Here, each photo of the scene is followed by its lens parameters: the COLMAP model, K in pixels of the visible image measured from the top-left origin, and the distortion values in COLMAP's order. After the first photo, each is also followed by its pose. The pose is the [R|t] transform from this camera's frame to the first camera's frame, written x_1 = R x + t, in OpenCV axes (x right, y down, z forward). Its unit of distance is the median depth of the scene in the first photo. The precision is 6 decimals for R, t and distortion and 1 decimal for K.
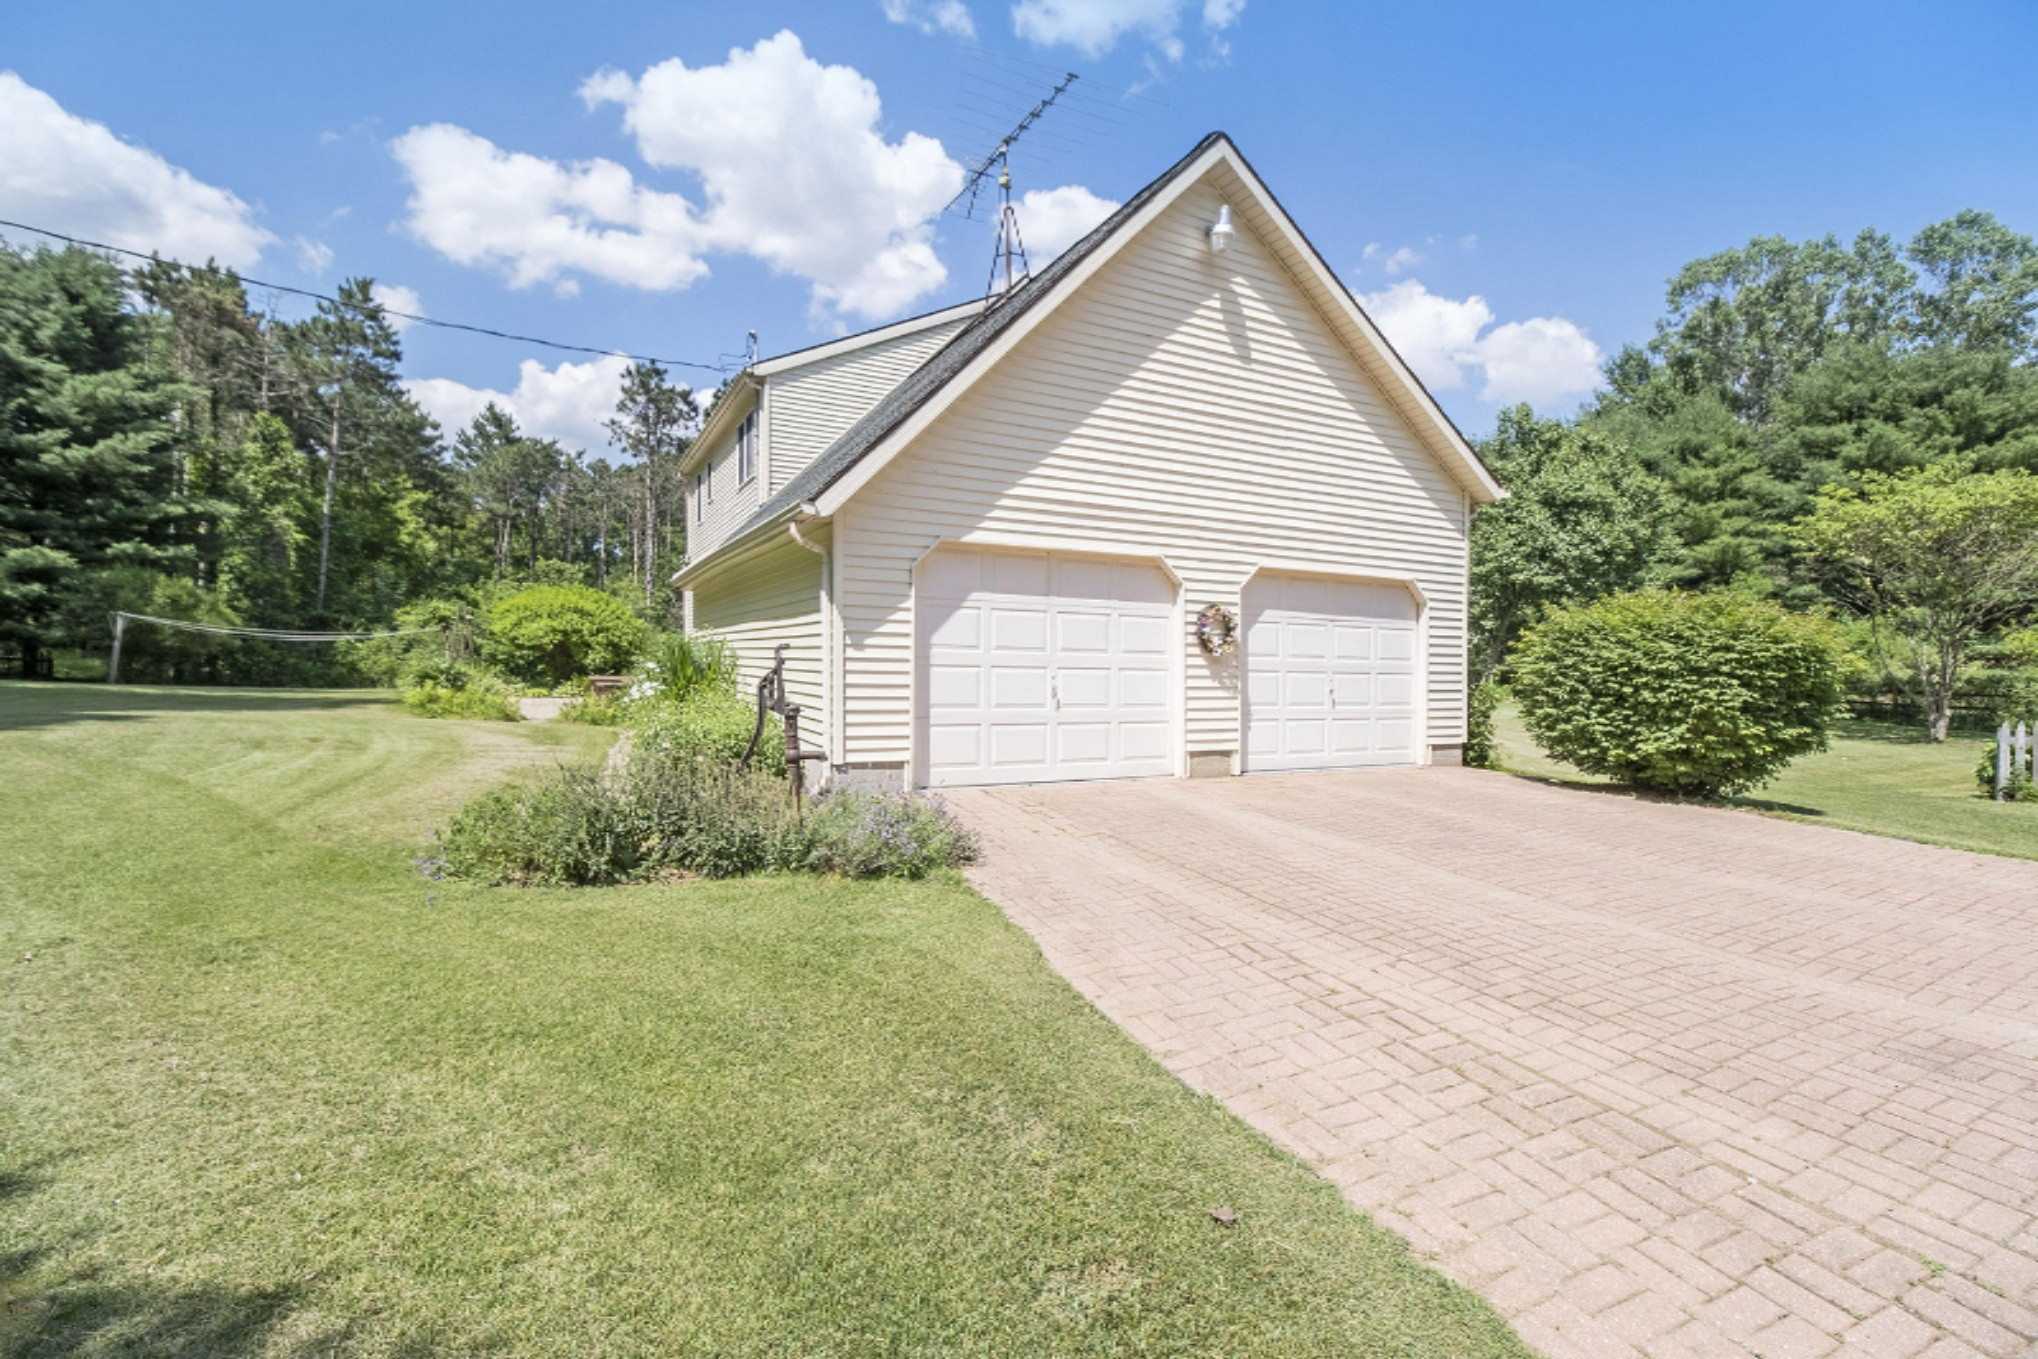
lens RADIAL K [[911.0, 0, 1023.3], [0, 911.0, 679.6], [0, 0, 1]] dist [-0.020557, -0.000014]
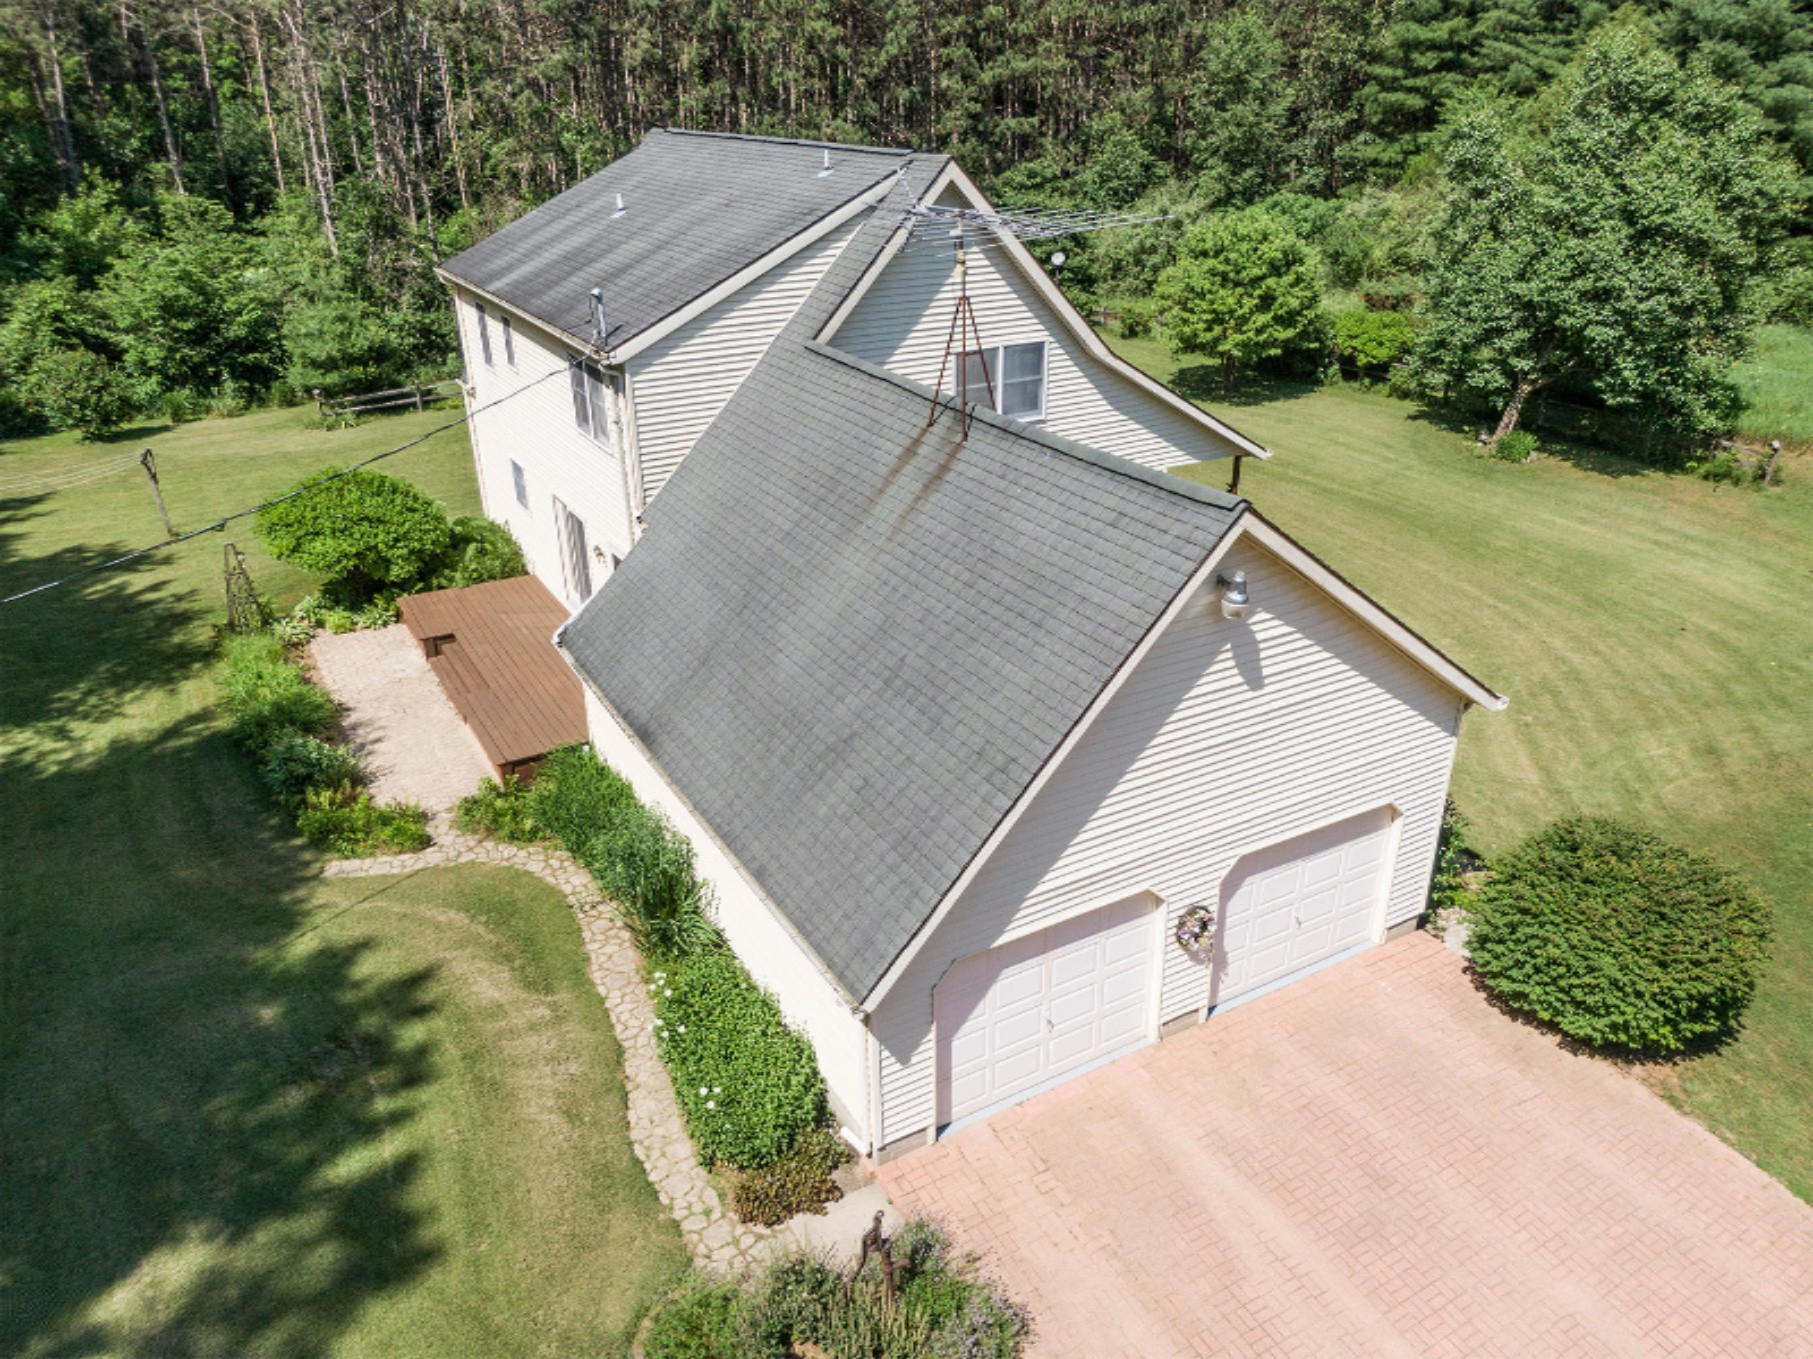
lens RADIAL K [[1300.7, 0, 906.5], [0, 1300.7, 679.5], [0, 0, 1]] dist [-0.007758, -0.002797]
pose [[0.998469, -0.039892, 0.038330, -0.122149], [0.019853, 0.905069, 0.424802, -0.695770], [-0.051637, -0.423390, 0.904474, -0.162959]]
